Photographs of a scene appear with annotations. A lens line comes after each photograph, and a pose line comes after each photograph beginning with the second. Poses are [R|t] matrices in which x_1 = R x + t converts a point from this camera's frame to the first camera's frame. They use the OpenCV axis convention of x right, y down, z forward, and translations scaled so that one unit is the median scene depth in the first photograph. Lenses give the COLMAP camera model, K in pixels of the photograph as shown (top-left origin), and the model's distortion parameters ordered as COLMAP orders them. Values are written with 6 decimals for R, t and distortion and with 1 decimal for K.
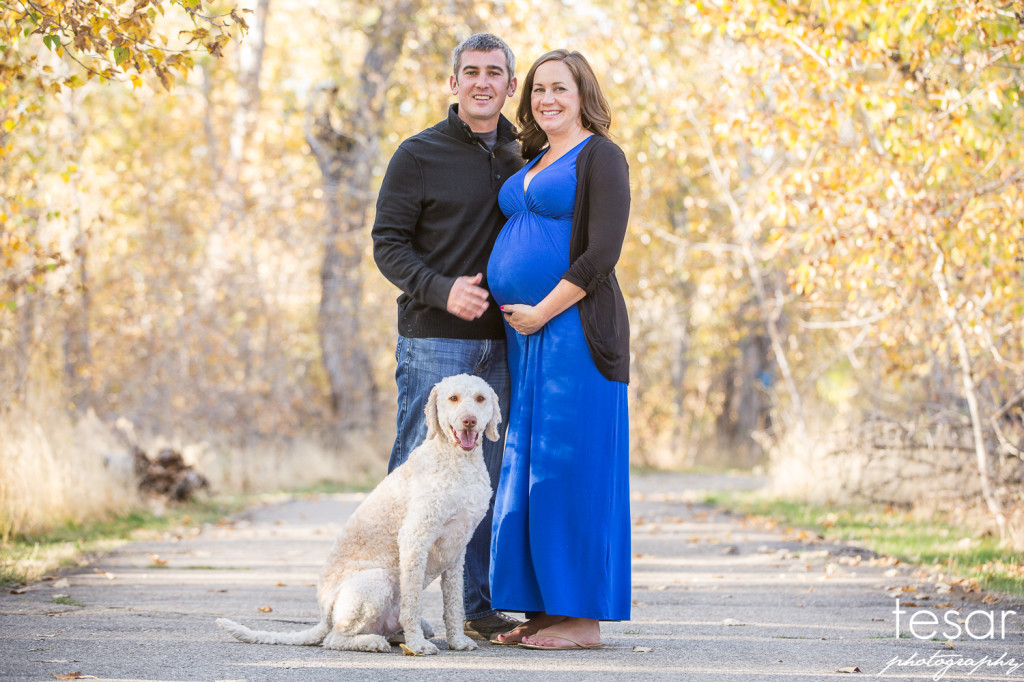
lens RADIAL K [[3511.6, 0, 512.9], [0, 3511.6, 341.1], [0, 0, 1]] dist [0.469025, 0.000000]
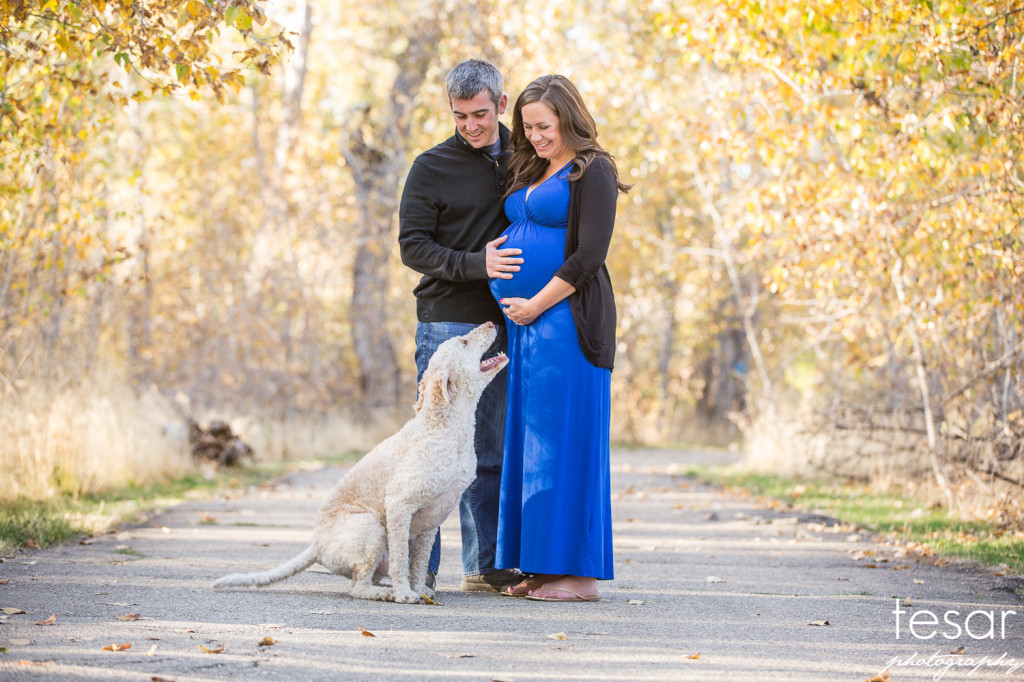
lens RADIAL K [[3108.8, 0, 483.6], [0, 3108.8, 344.8], [0, 0, 1]] dist [0.414871, 0.000000]
pose [[0.999828, 0.013294, -0.012937, 0.000993], [-0.013223, 0.999897, 0.005561, -0.000866], [0.013009, -0.005389, 0.999901, -0.008893]]
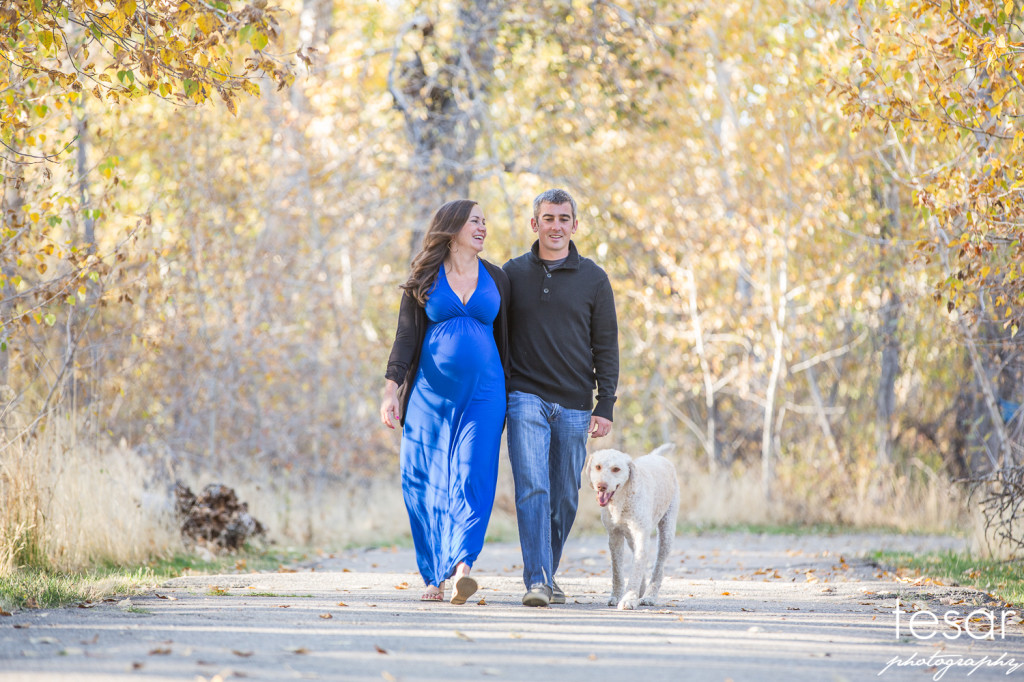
lens RADIAL K [[7101.7, 0, 512.3], [0, 7101.7, 342.1], [0, 0, 1]] dist [3.774861, 0.000000]
pose [[0.998841, 0.004540, -0.047912, 0.077943], [-0.004507, 0.999990, 0.000791, -0.007601], [0.047915, -0.000575, 0.998851, -1.008995]]
